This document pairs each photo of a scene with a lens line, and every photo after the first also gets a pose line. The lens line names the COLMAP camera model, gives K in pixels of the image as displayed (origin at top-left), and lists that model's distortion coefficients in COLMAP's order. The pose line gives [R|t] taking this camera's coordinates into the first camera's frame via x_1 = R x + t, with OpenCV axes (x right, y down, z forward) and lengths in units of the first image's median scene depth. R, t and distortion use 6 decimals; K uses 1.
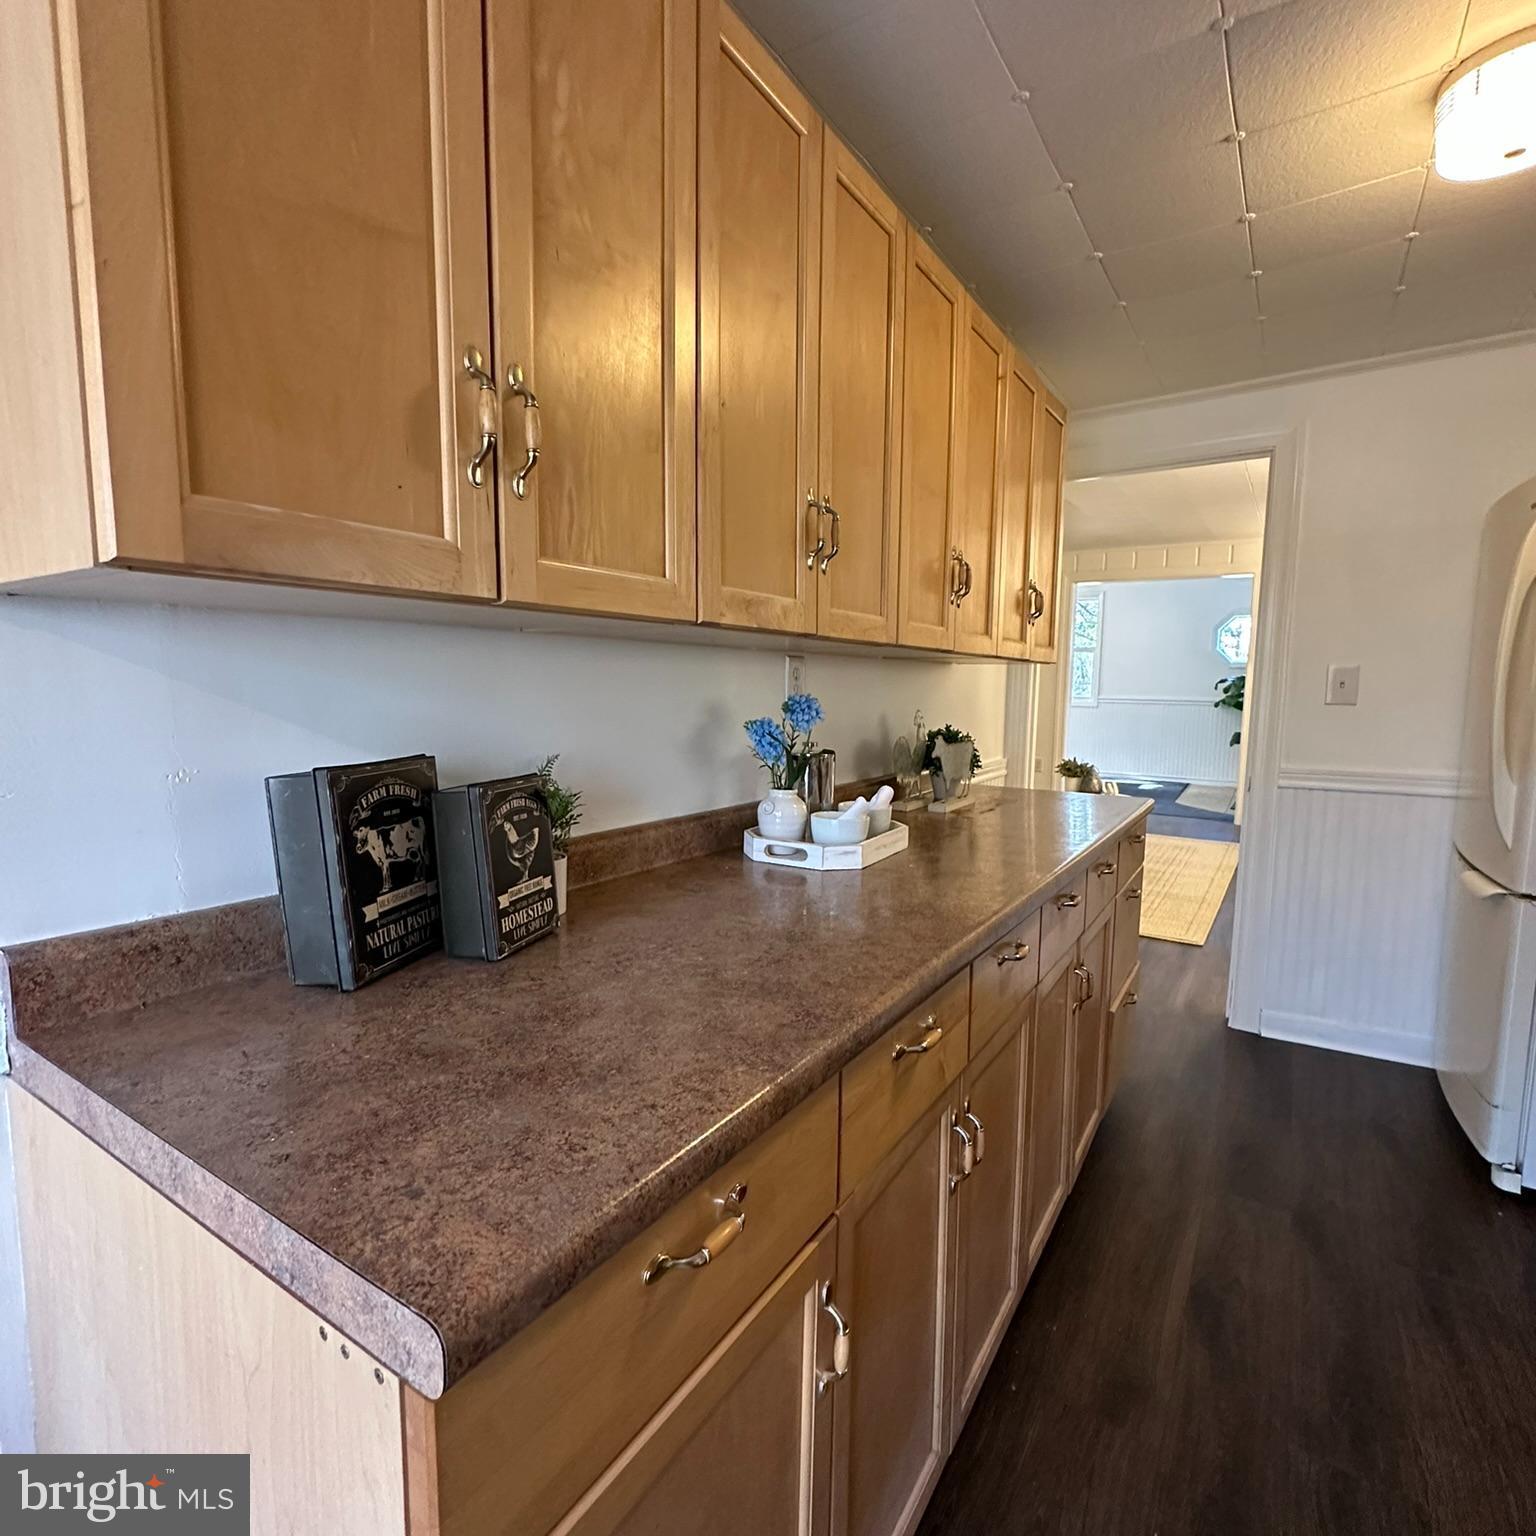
lens RADIAL K [[817.7, 0, 765.8], [0, 817.7, 769.5], [0, 0, 1]] dist [-0.004254, 0.000148]
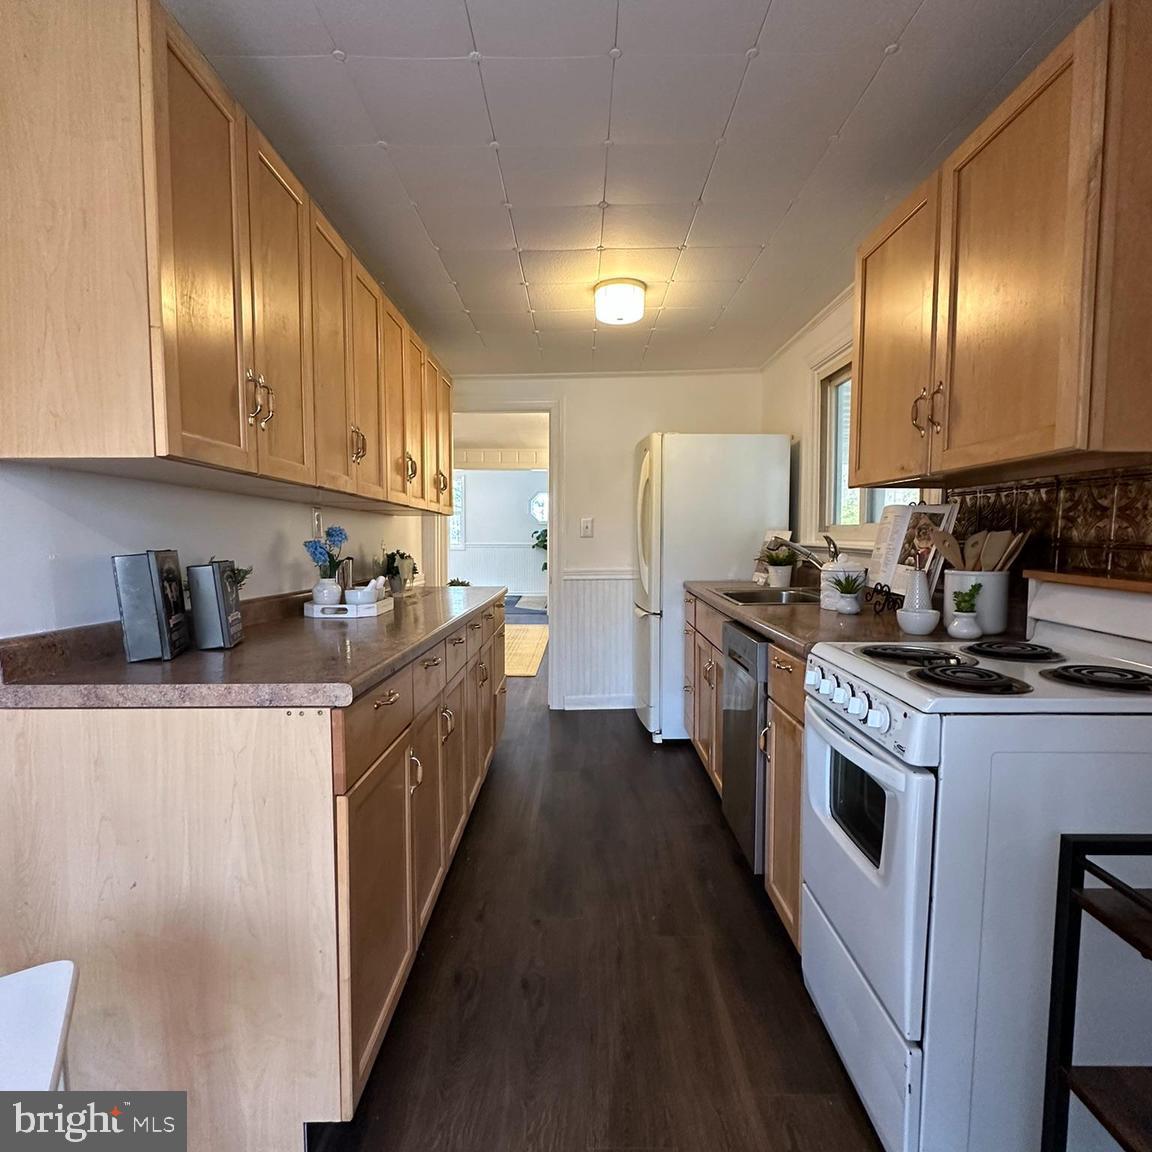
lens RADIAL K [[613.3, 0, 574.3], [0, 613.3, 576.3], [0, 0, 1]] dist [-0.004254, 0.000148]
pose [[0.841927, -0.042663, 0.537902, -0.202093], [0.066506, 0.997473, -0.024983, 0.072790], [-0.535477, 0.056807, 0.842637, -0.362137]]
